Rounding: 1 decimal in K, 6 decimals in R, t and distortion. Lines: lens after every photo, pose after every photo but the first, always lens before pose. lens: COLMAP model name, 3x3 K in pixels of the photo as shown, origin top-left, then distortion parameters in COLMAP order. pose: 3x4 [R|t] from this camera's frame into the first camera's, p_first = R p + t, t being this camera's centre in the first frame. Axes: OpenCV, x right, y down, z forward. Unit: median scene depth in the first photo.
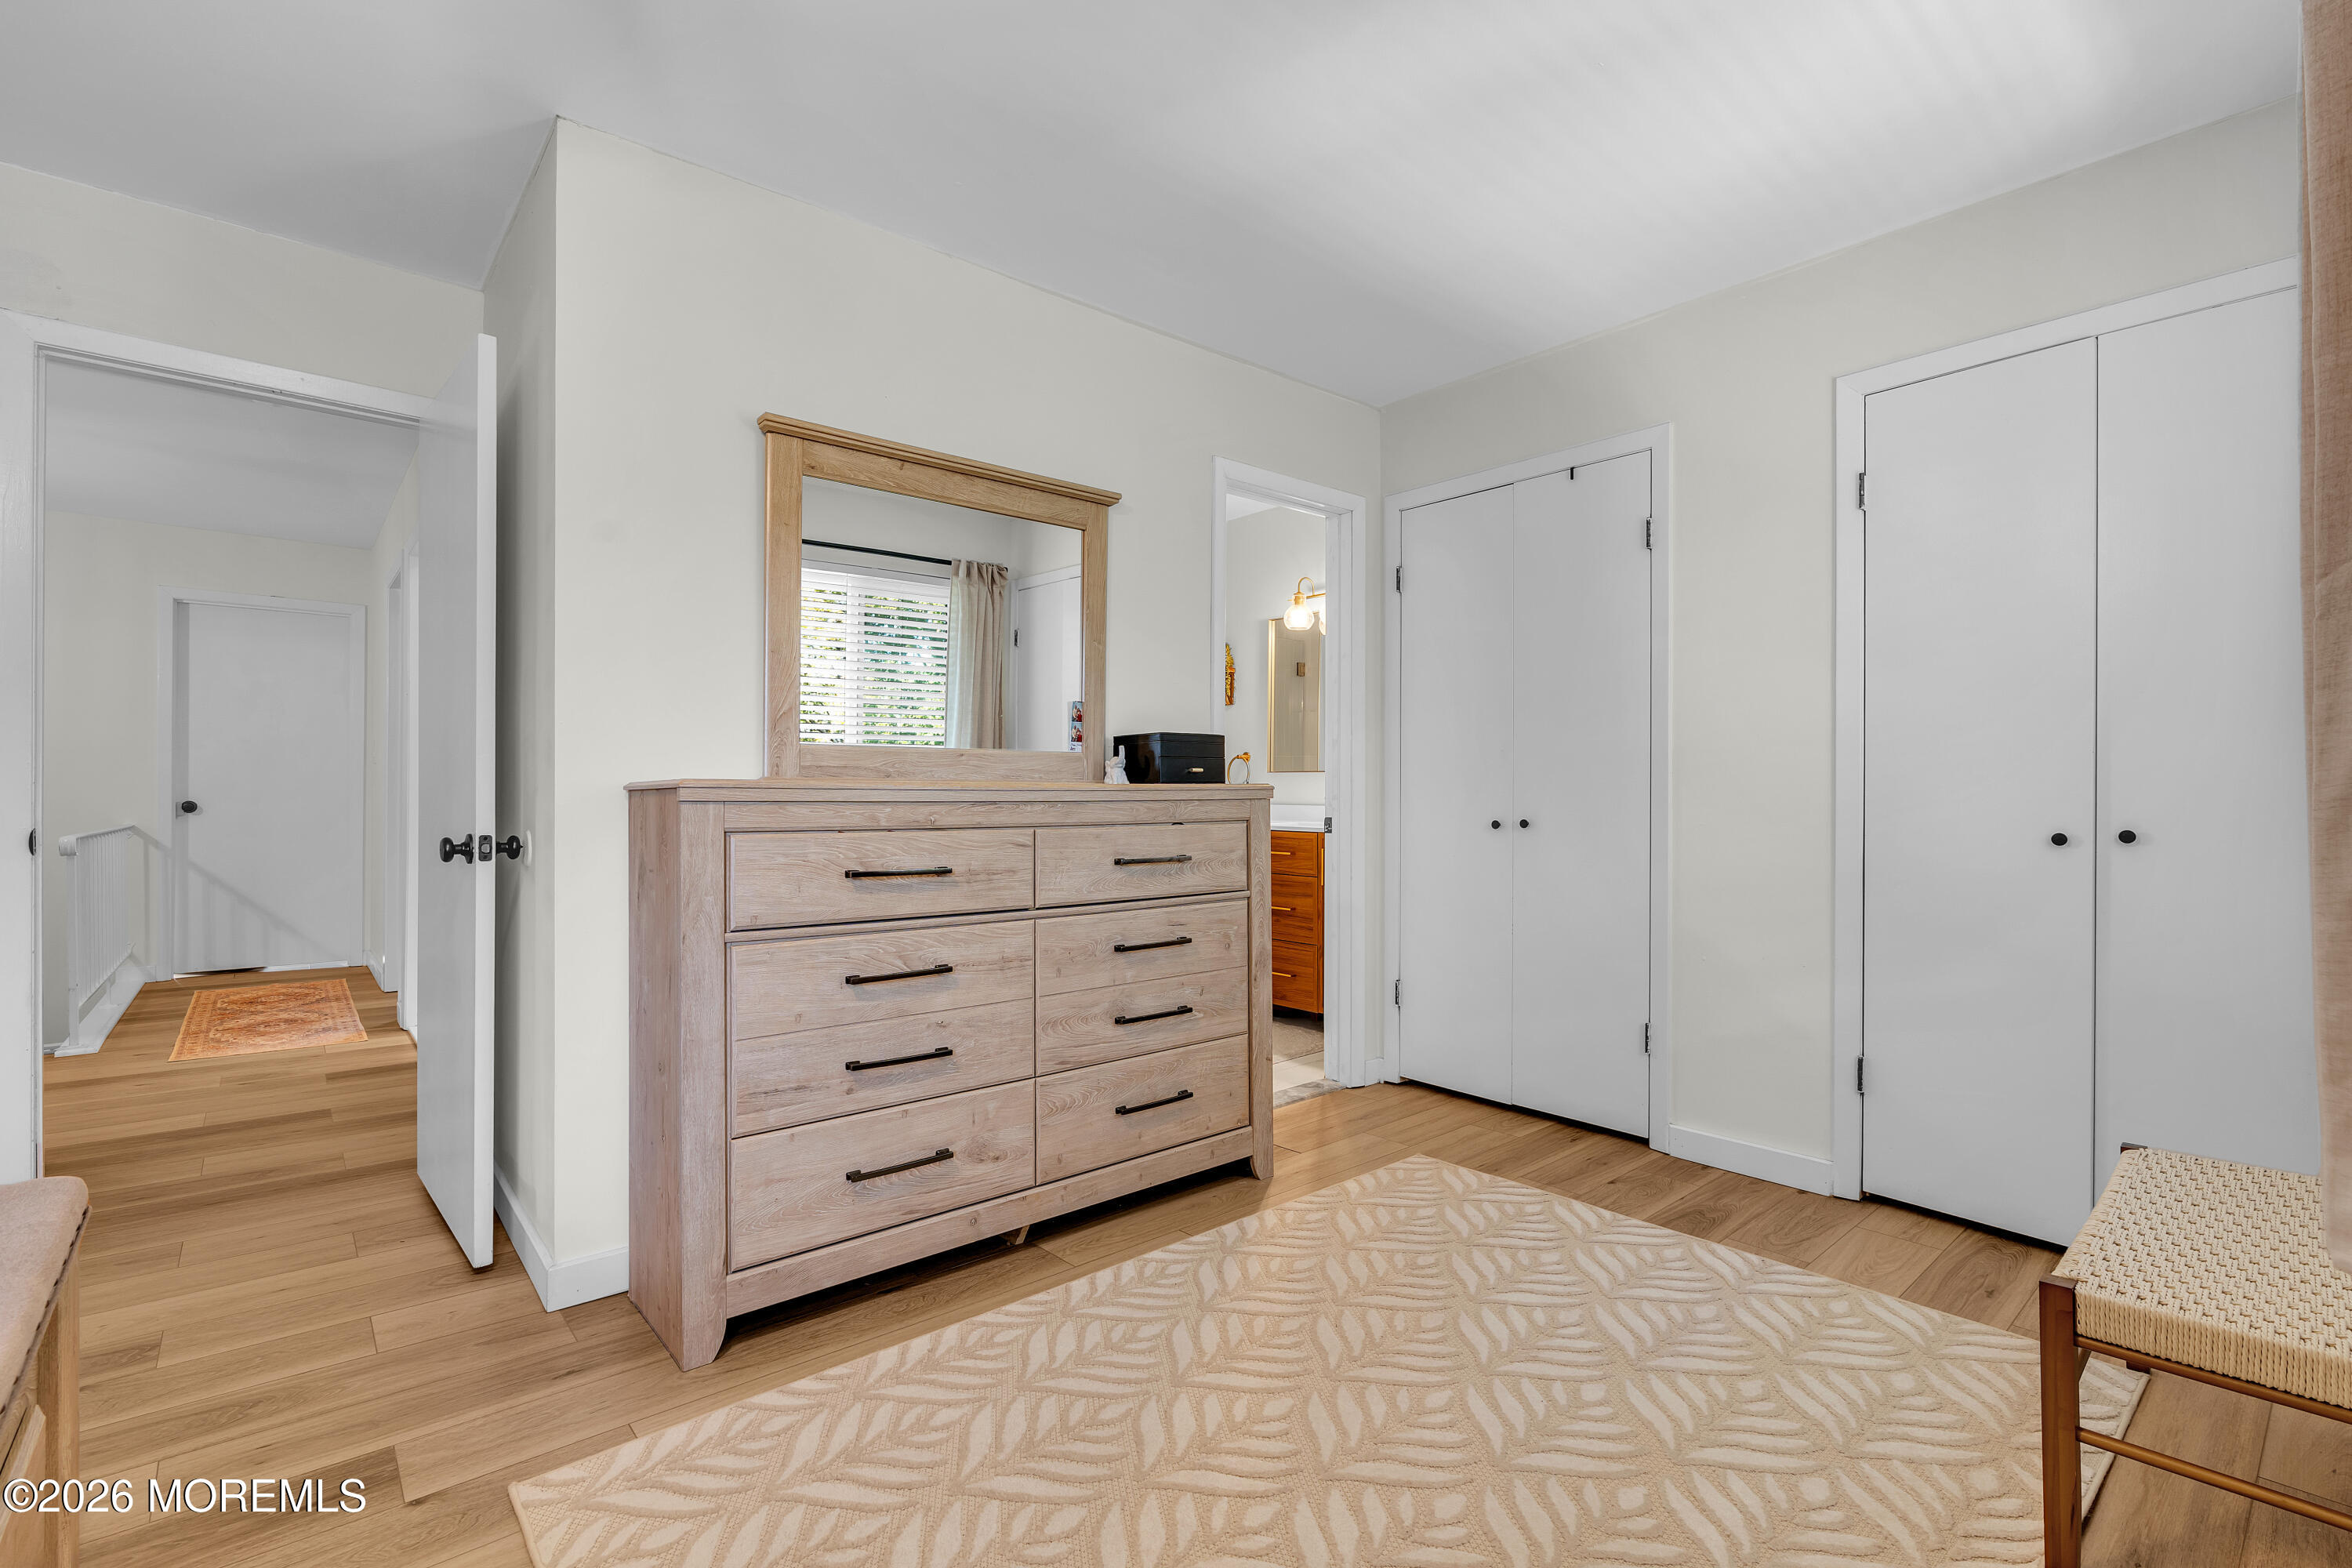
lens RADIAL K [[1059.0, 0, 1171.8], [0, 1059.0, 783.8], [0, 0, 1]] dist [-0.010904, 0.002825]
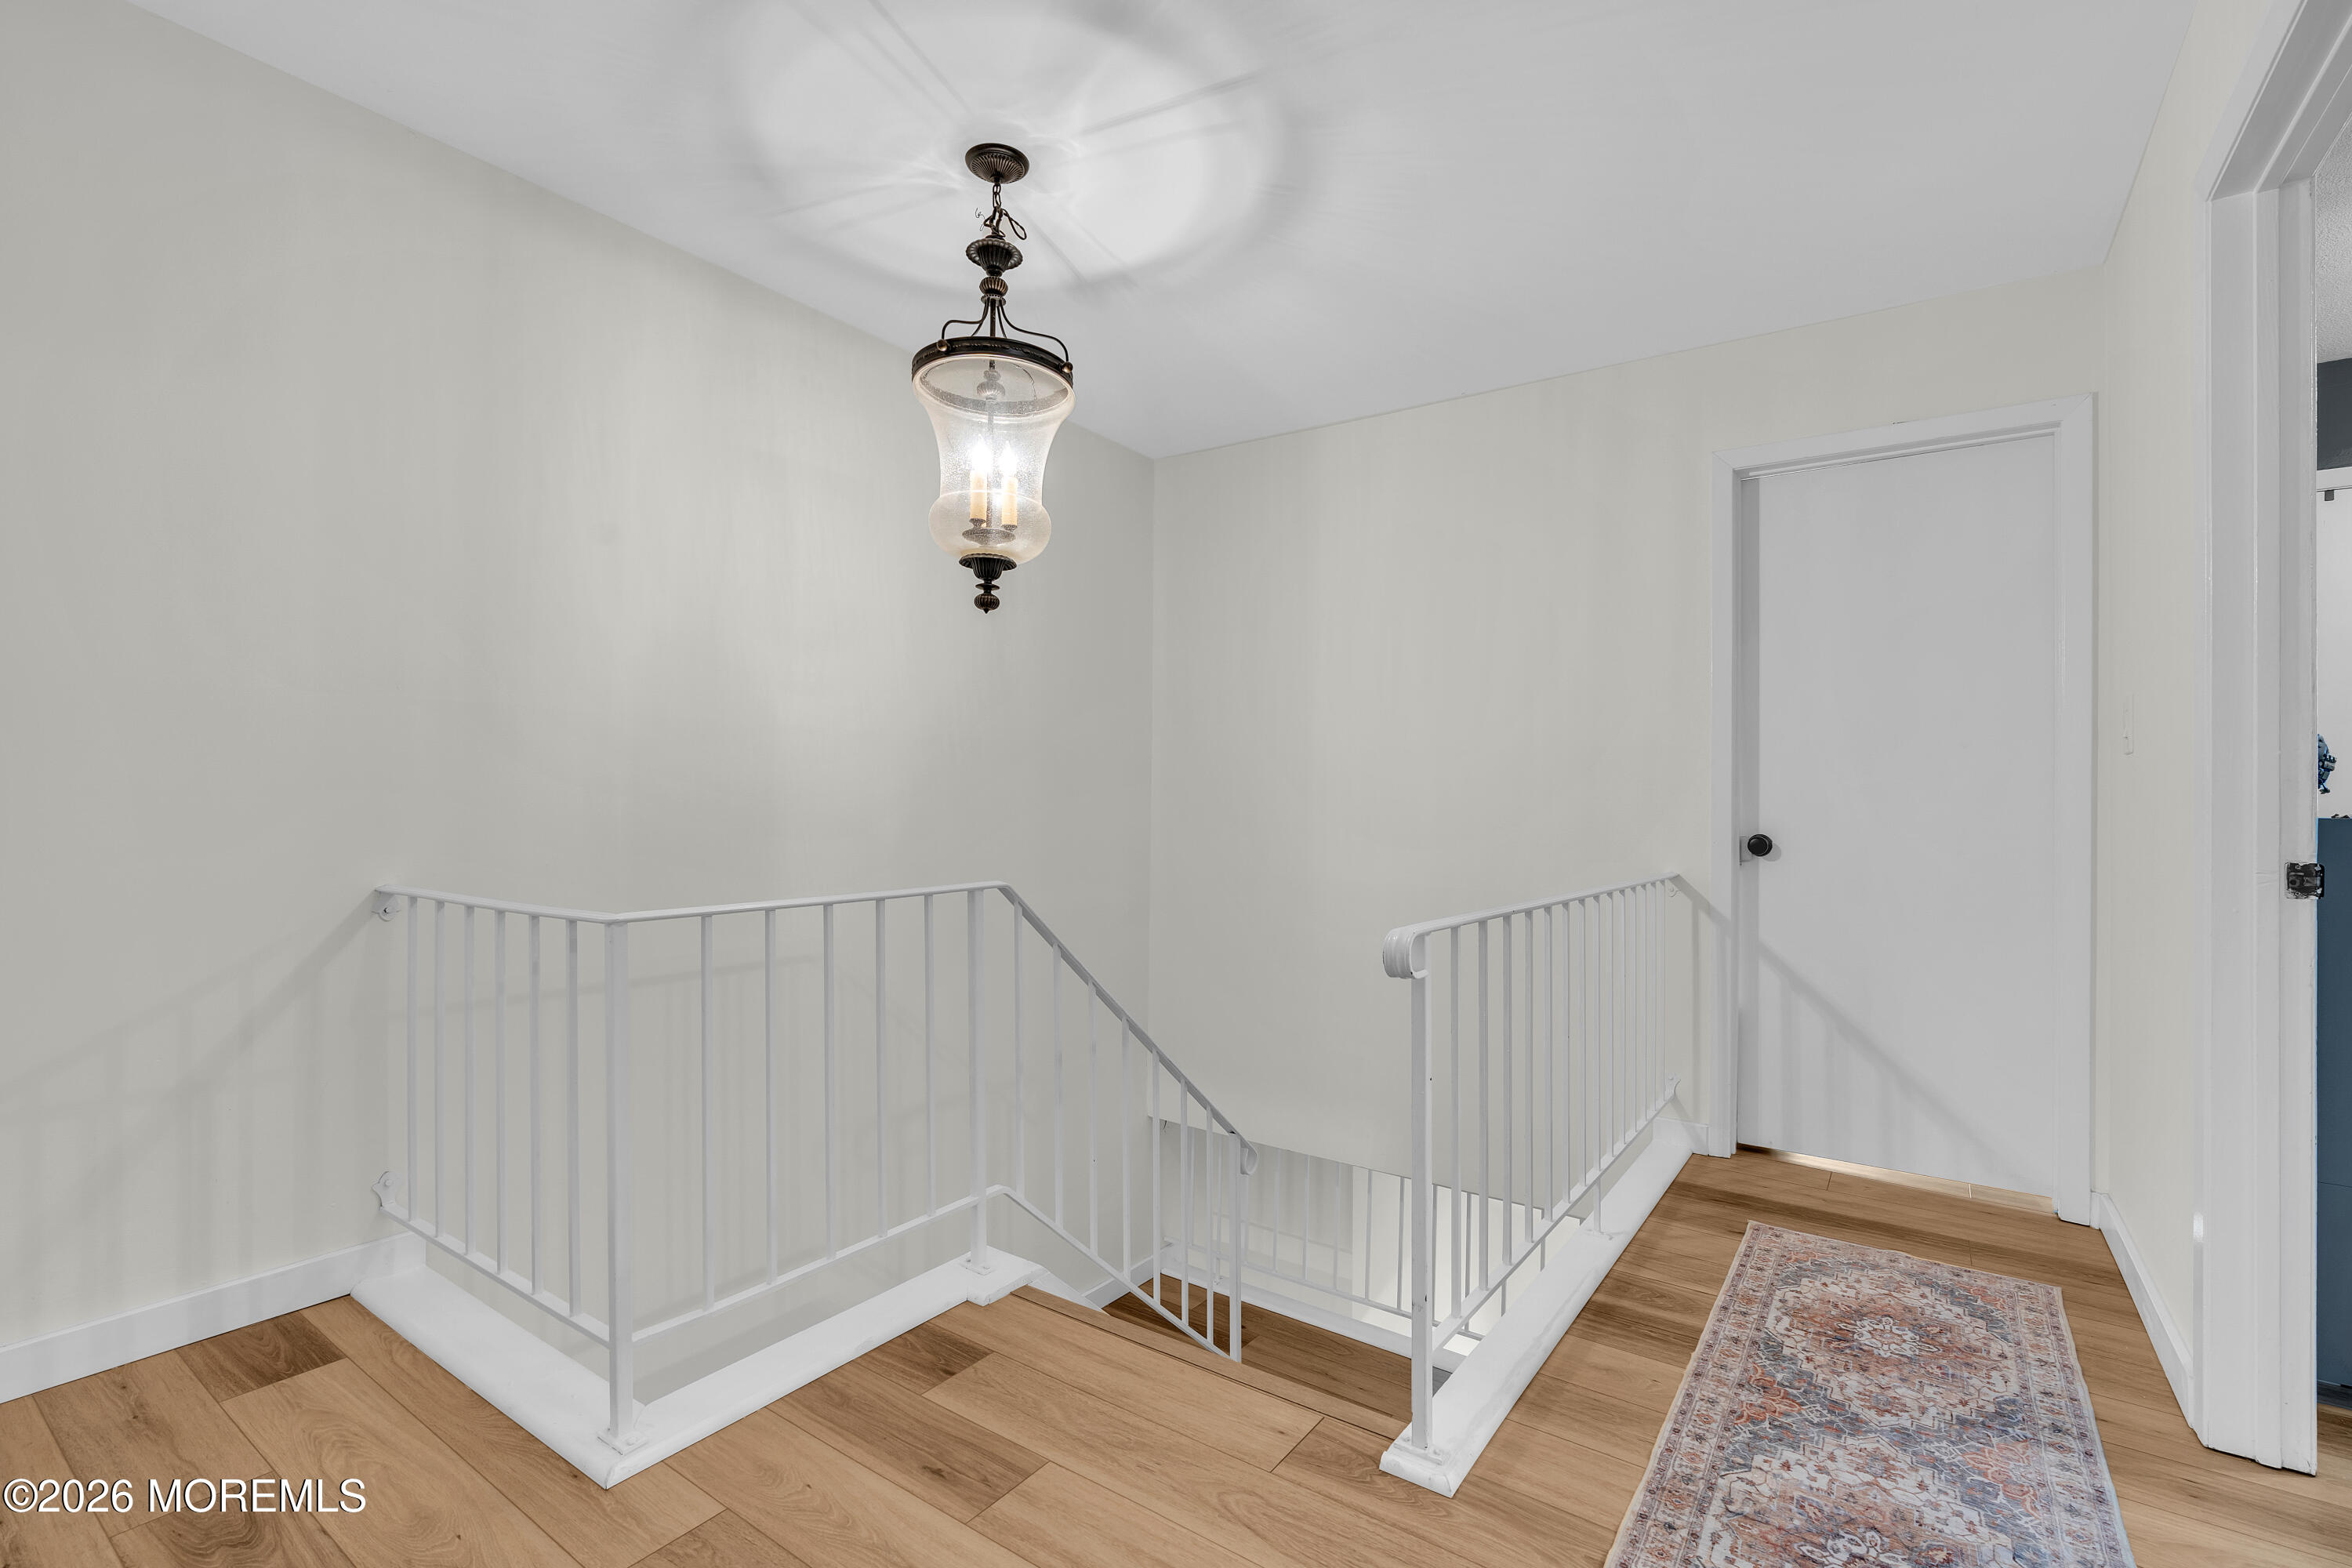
lens RADIAL K [[1059.0, 0, 1174.7], [0, 1059.0, 798.1], [0, 0, 1]] dist [-0.010904, 0.002825]
pose [[0.247651, -0.006660, -0.968826, -0.480638], [-0.002554, 0.999968, -0.007527, 0.001932], [0.968846, 0.004339, 0.247627, 0.573794]]
